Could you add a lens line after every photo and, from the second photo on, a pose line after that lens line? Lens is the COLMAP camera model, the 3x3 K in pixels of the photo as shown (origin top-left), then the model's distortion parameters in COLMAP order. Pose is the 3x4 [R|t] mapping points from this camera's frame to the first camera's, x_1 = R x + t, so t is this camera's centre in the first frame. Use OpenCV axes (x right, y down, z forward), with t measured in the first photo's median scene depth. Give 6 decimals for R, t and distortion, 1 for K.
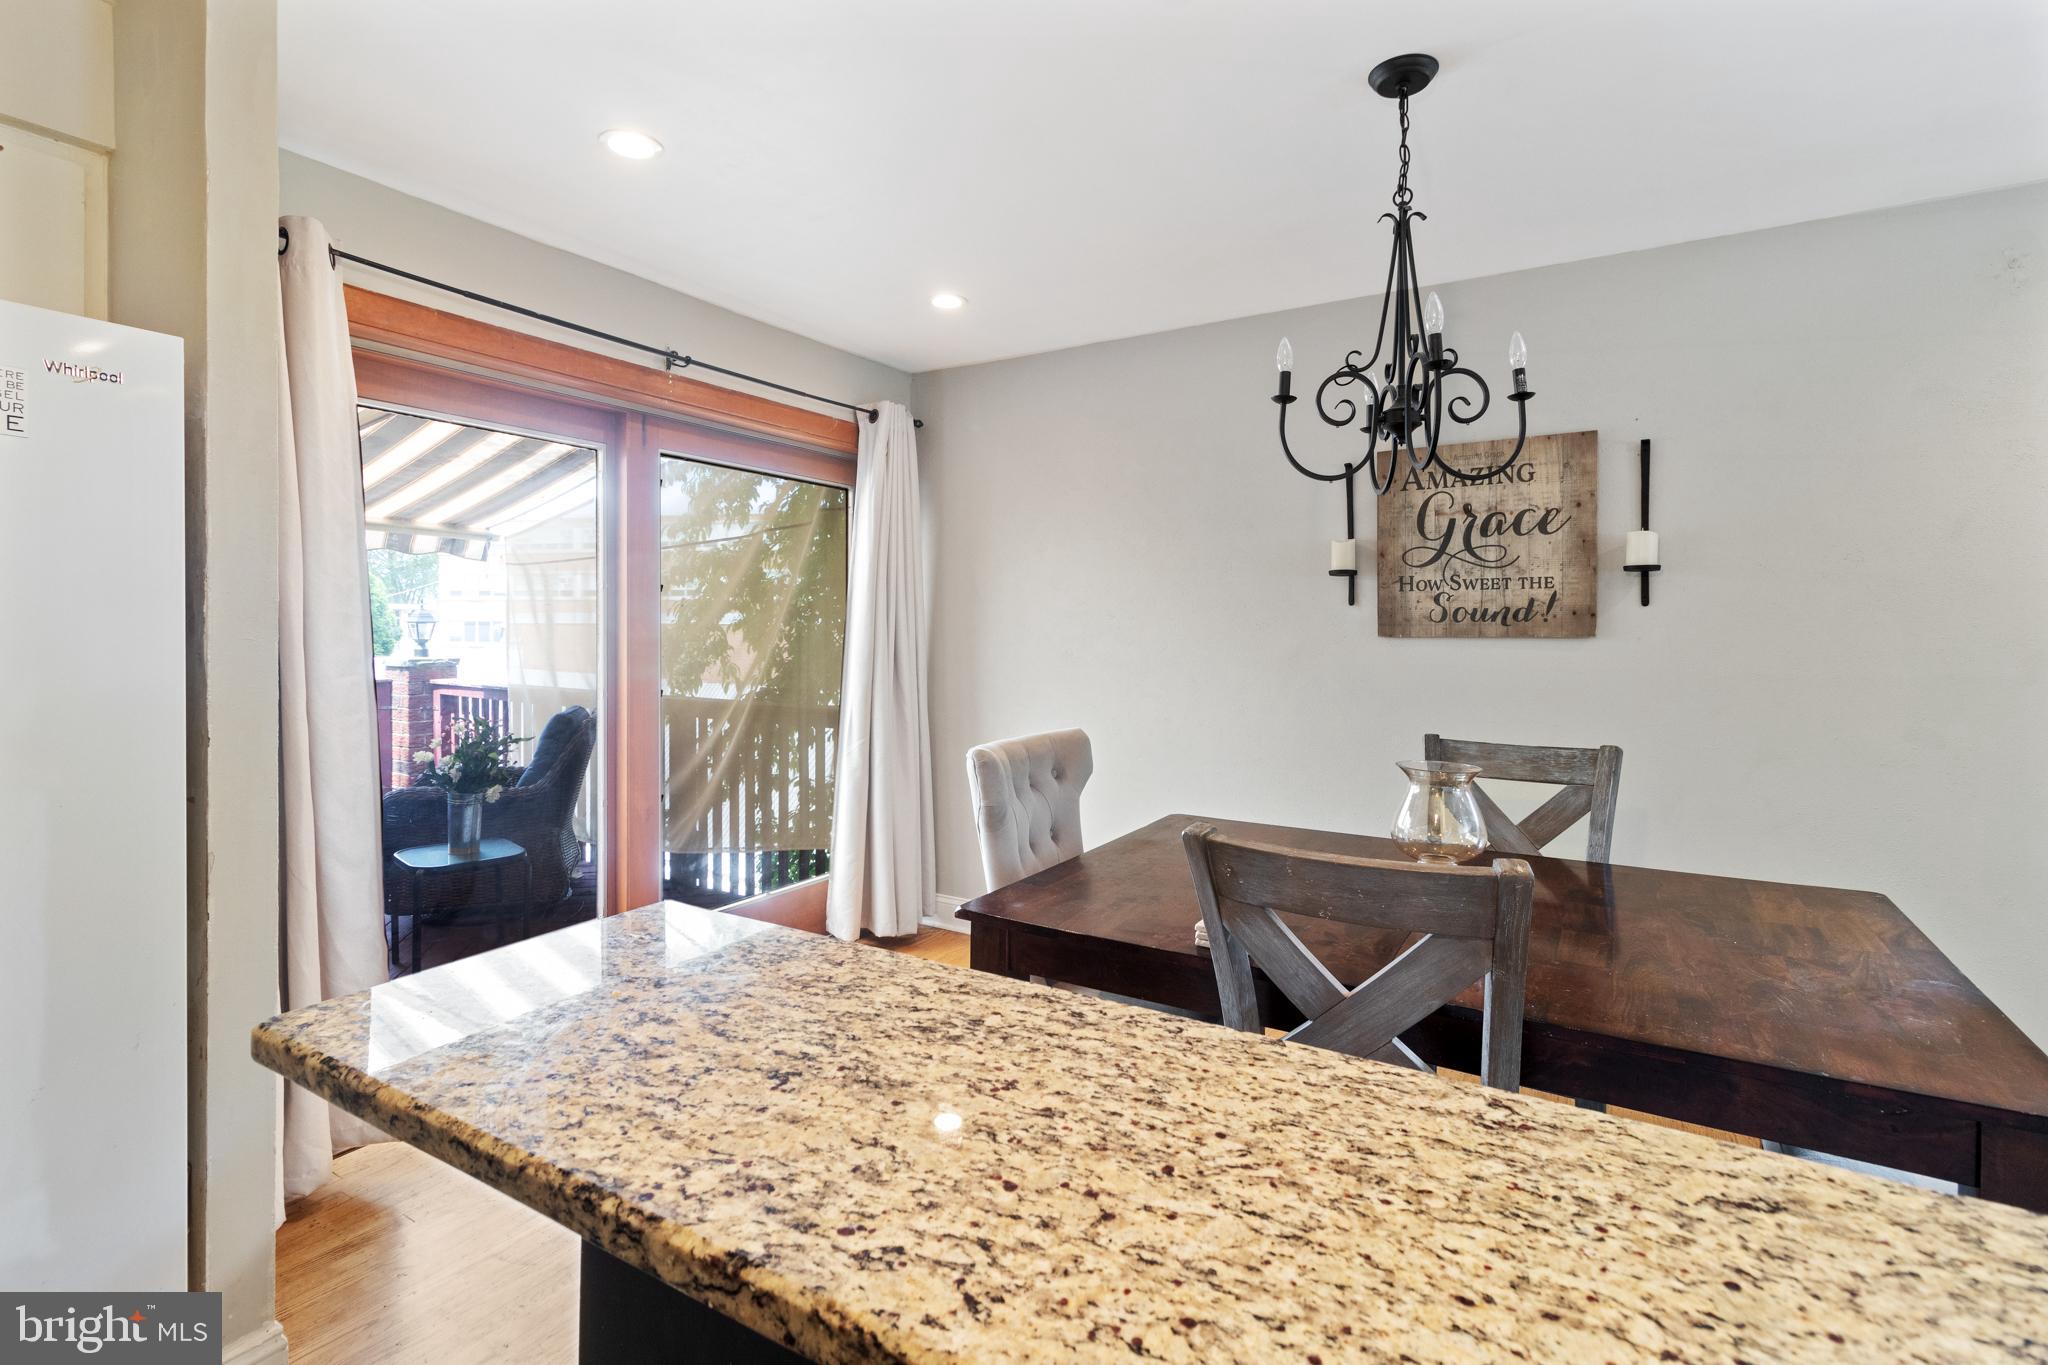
lens RADIAL K [[953.2, 0, 1023.0], [0, 953.2, 637.5], [0, 0, 1]] dist [0.002393, 0.000053]
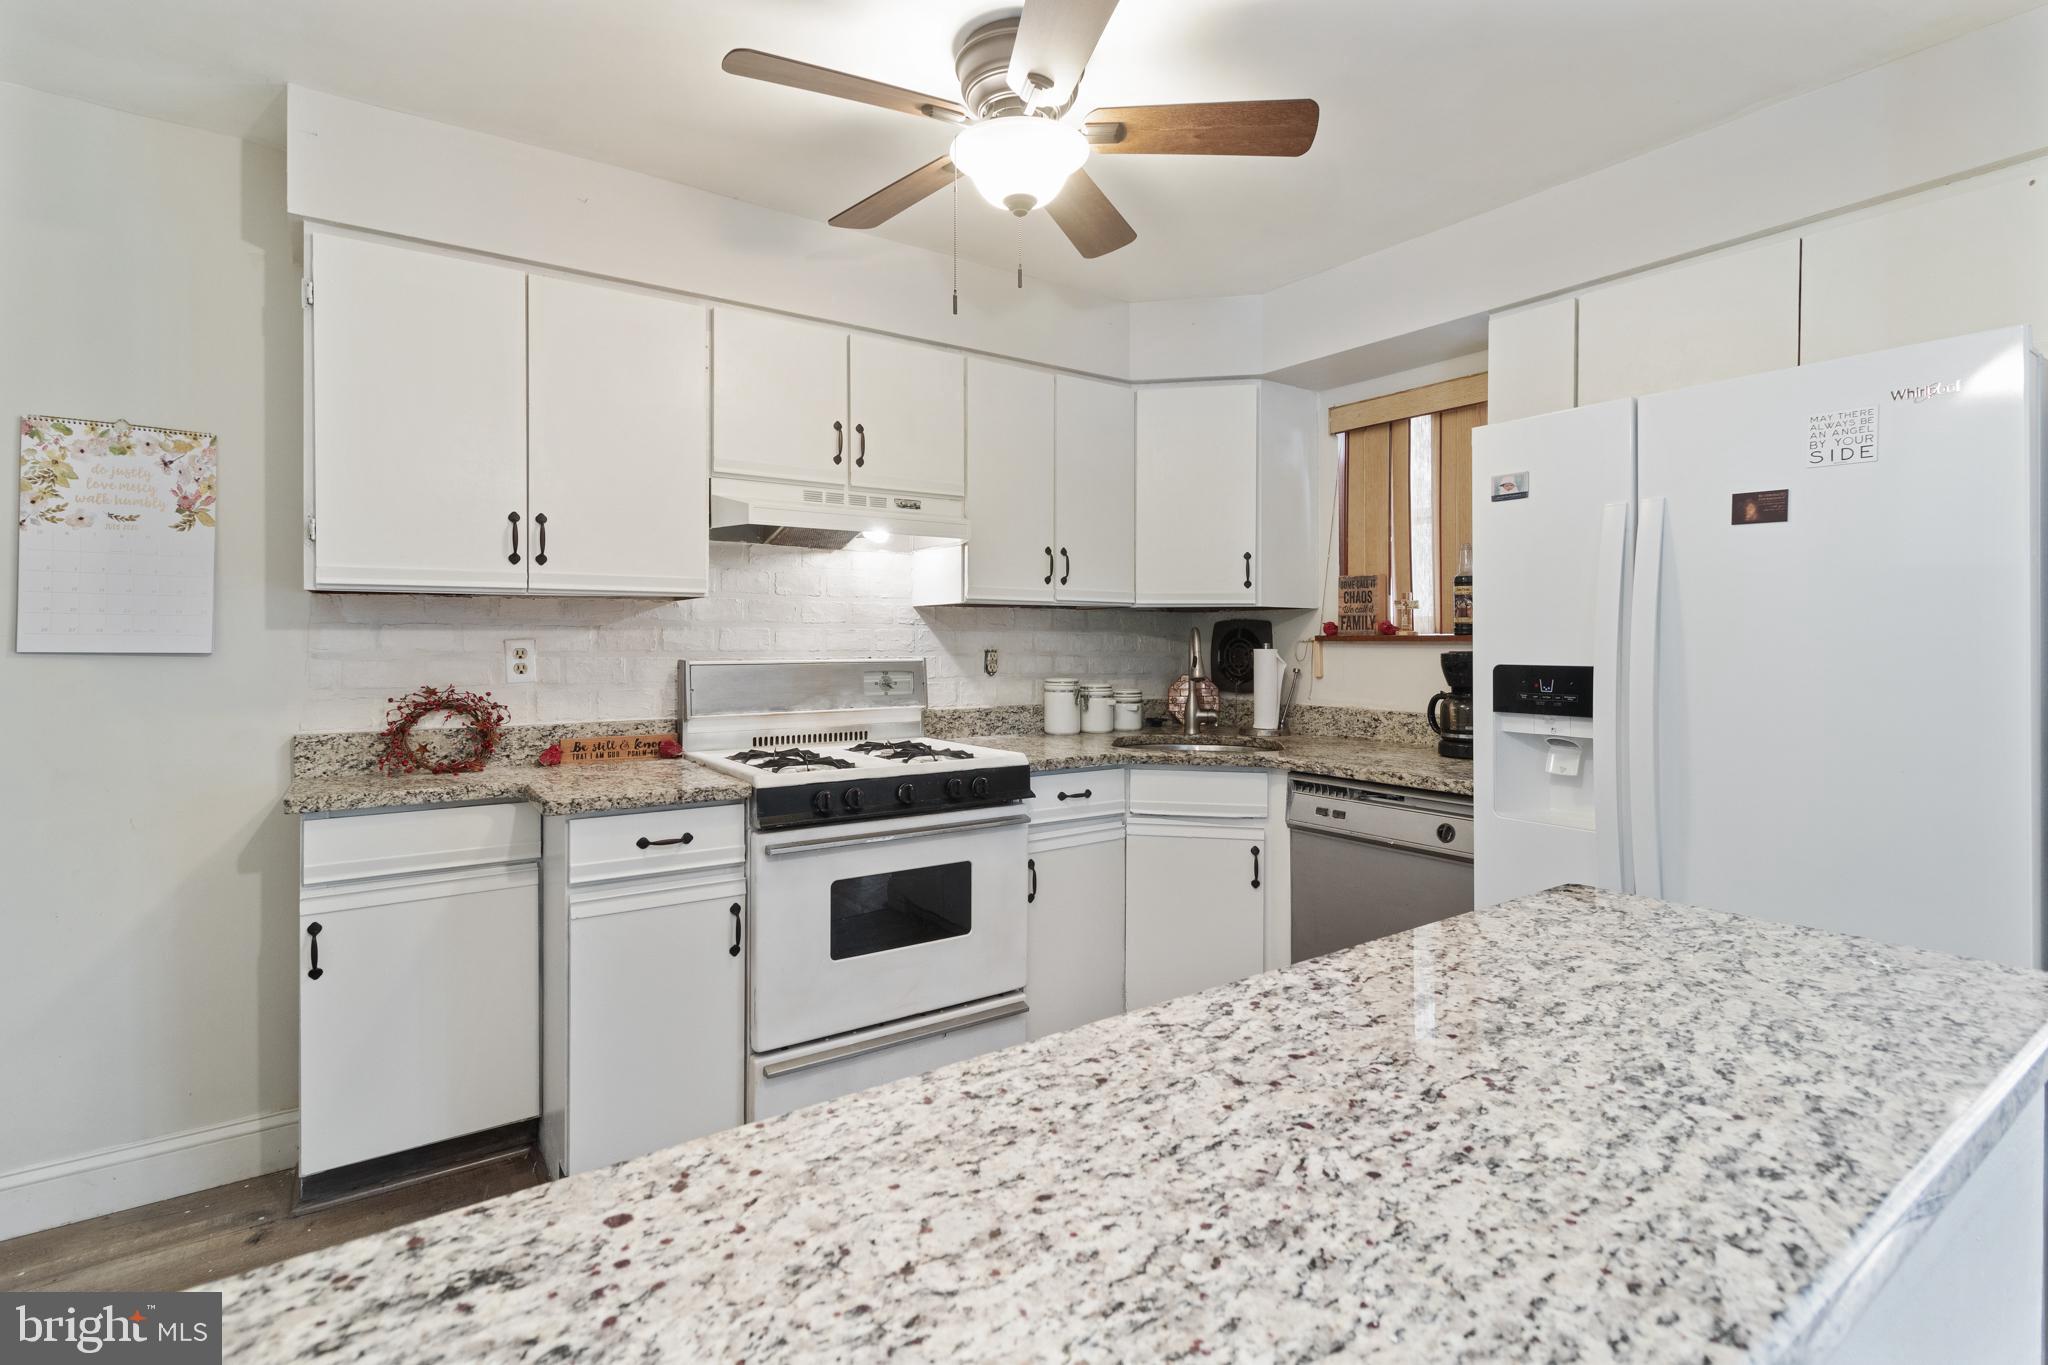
lens RADIAL K [[953.2, 0, 1019.1], [0, 953.2, 649.3], [0, 0, 1]] dist [0.002393, 0.000053]
pose [[-0.385392, 0.001420, -0.922752, 1.067940], [-0.011515, 0.999914, 0.006348, 0.073566], [0.922681, 0.013072, -0.385343, 1.024961]]
